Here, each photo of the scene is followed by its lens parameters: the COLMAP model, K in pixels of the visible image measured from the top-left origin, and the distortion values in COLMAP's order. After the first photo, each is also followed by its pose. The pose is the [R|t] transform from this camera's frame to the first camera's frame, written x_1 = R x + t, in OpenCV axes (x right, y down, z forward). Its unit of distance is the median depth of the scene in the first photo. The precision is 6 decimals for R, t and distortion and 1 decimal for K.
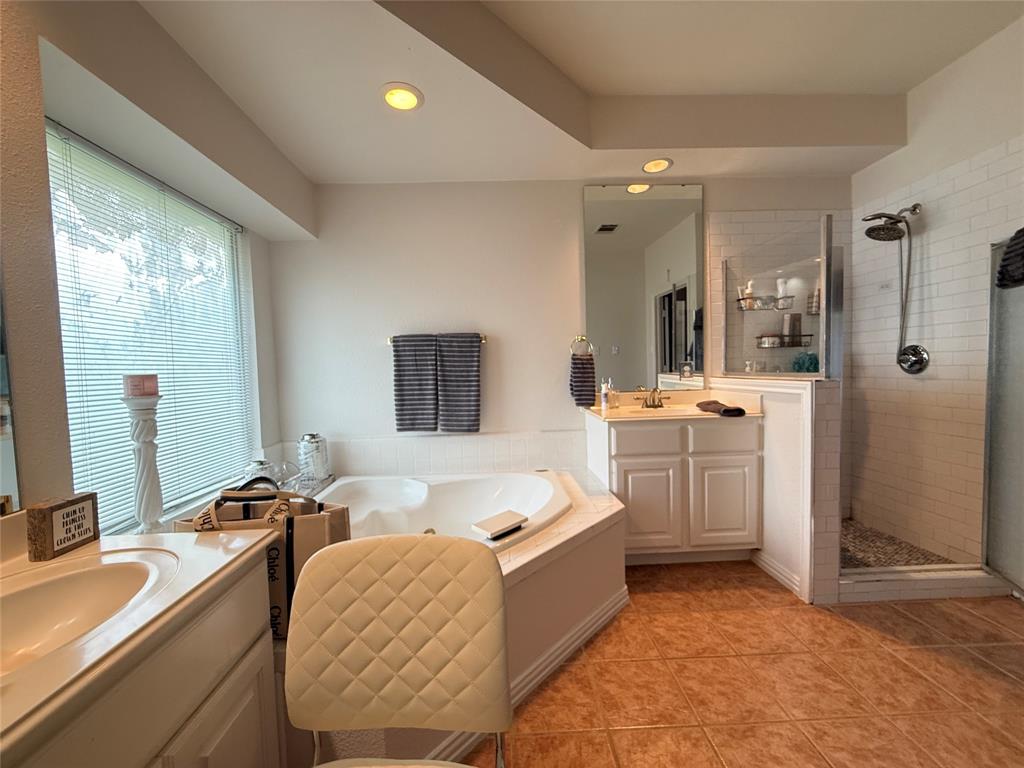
lens RADIAL K [[409.8, 0, 513.1], [0, 409.8, 385.2], [0, 0, 1]] dist [0.000759, 0.000927]
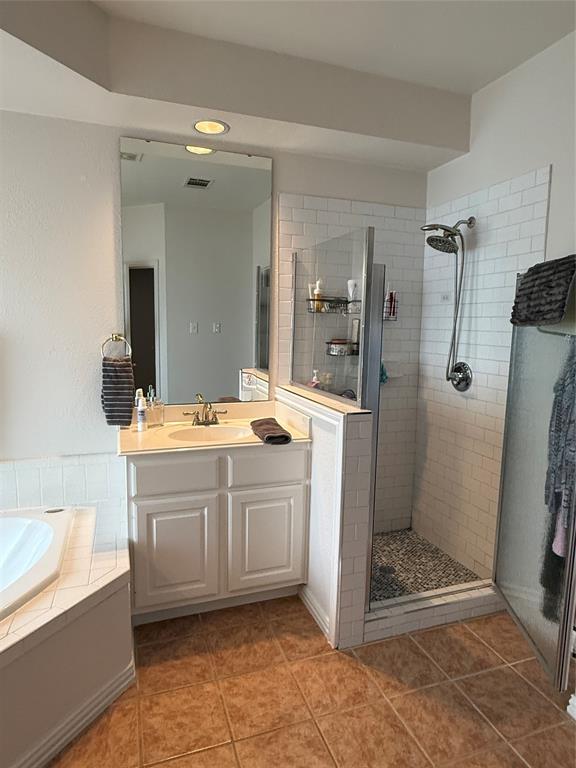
lens RADIAL K [[472.0, 0, 287.6], [0, 472.0, 382.6], [0, 0, 1]] dist [0.005844, 0.003177]
pose [[0.950907, 0.008902, 0.309348, 0.239808], [-0.032020, 0.997051, 0.069737, -0.122559], [-0.307815, -0.076218, 0.948389, 0.048582]]
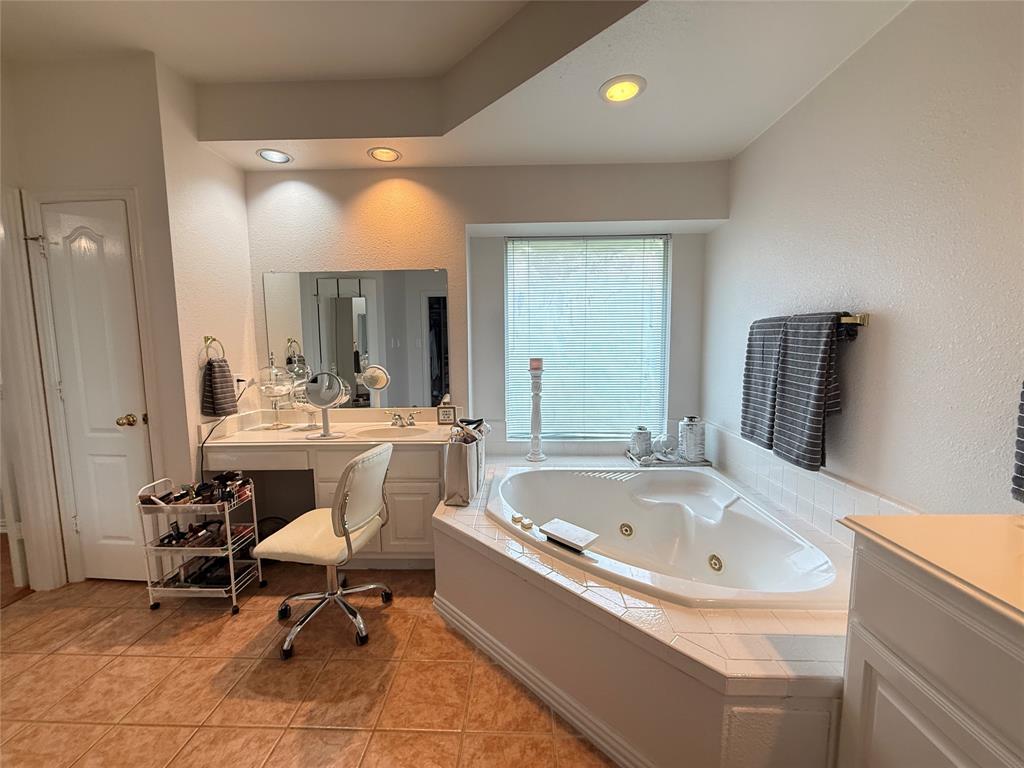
lens RADIAL K [[409.8, 0, 512.7], [0, 409.8, 387.6], [0, 0, 1]] dist [0.000759, 0.000927]
pose [[-0.066075, 0.139411, -0.988028, 0.649089], [-0.033282, 0.989333, 0.141821, -0.102043], [0.997259, 0.042254, -0.060730, 0.663420]]
